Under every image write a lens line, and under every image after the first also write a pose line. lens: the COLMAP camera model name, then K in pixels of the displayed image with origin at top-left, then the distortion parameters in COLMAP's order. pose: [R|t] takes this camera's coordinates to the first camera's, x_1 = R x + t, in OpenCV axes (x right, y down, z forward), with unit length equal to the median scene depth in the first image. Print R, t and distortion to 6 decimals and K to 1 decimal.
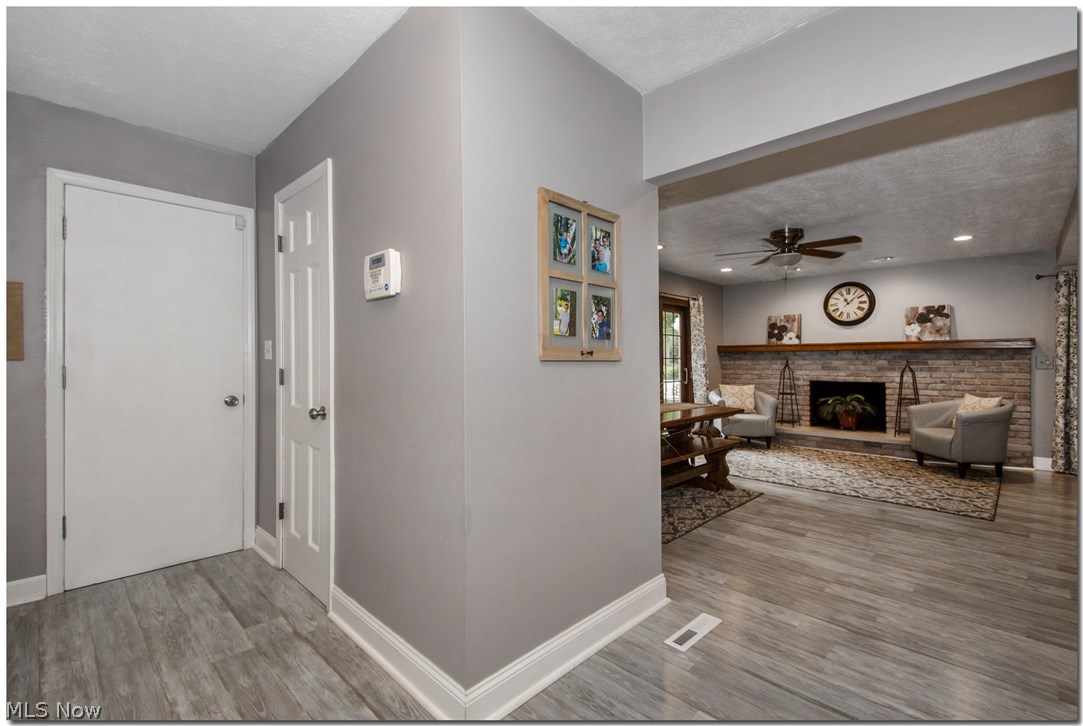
lens RADIAL K [[479.8, 0, 541.5], [0, 479.8, 363.0], [0, 0, 1]] dist [-0.001675, -0.000744]
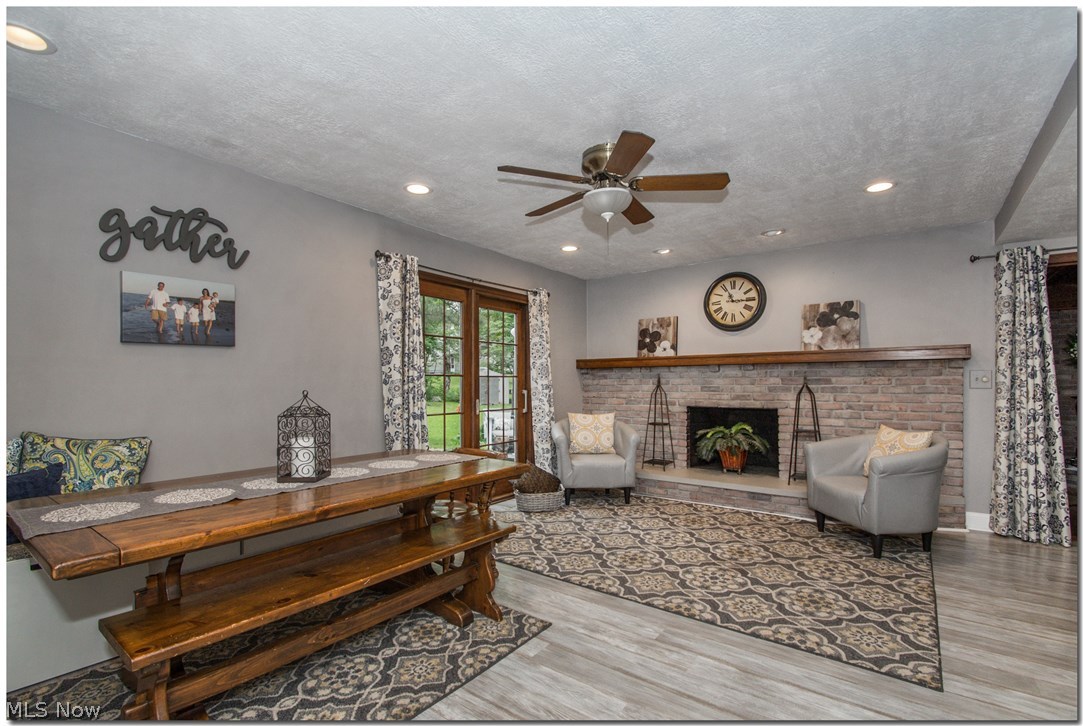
lens RADIAL K [[487.2, 0, 542.7], [0, 487.2, 388.8], [0, 0, 1]] dist [0.001919, 0.000125]
pose [[0.990606, -0.009165, 0.136438, 0.266293], [0.007500, 0.999891, 0.012710, -0.000763], [-0.136540, -0.011567, 0.990567, 0.320527]]
